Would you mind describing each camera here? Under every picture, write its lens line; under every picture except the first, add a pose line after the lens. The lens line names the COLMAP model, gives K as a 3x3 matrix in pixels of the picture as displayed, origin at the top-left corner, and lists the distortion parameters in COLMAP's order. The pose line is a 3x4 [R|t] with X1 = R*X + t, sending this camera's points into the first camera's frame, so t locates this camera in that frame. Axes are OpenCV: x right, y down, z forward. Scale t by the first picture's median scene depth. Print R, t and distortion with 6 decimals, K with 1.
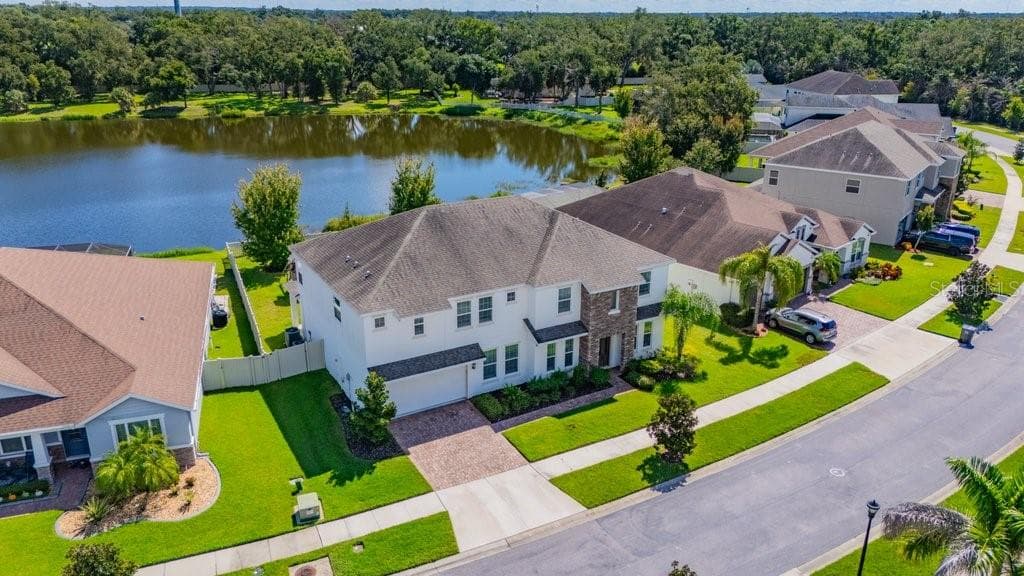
lens RADIAL K [[756.0, 0, 512.7], [0, 756.0, 284.8], [0, 0, 1]] dist [0.061312, -0.066206]
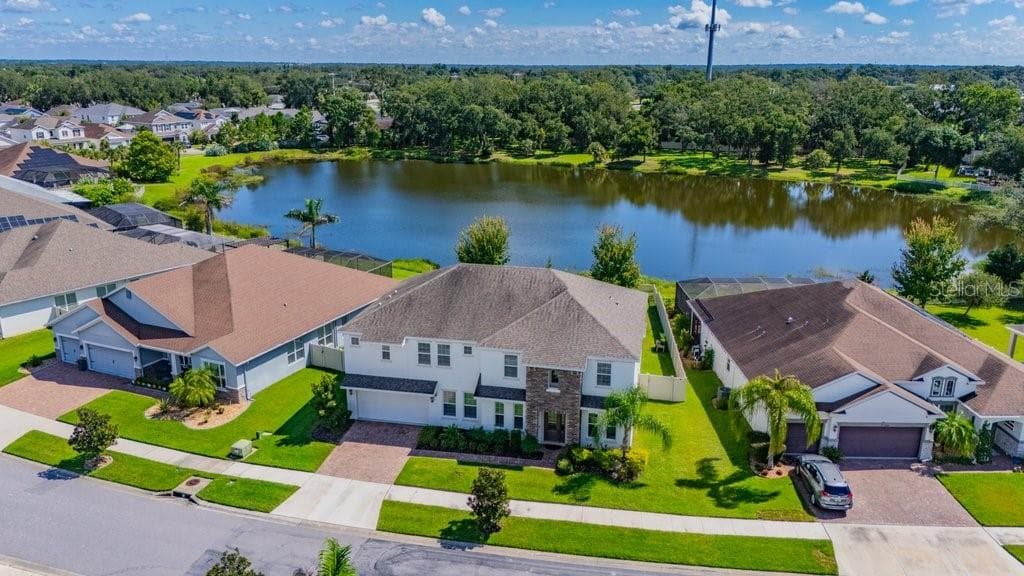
lens RADIAL K [[756.0, 0, 508.3], [0, 756.0, 280.5], [0, 0, 1]] dist [0.061312, -0.066206]
pose [[0.741448, 0.179795, -0.646474, 0.630081], [-0.226047, 0.974047, 0.011643, -0.094752], [0.631789, 0.137500, 0.762847, 0.116022]]
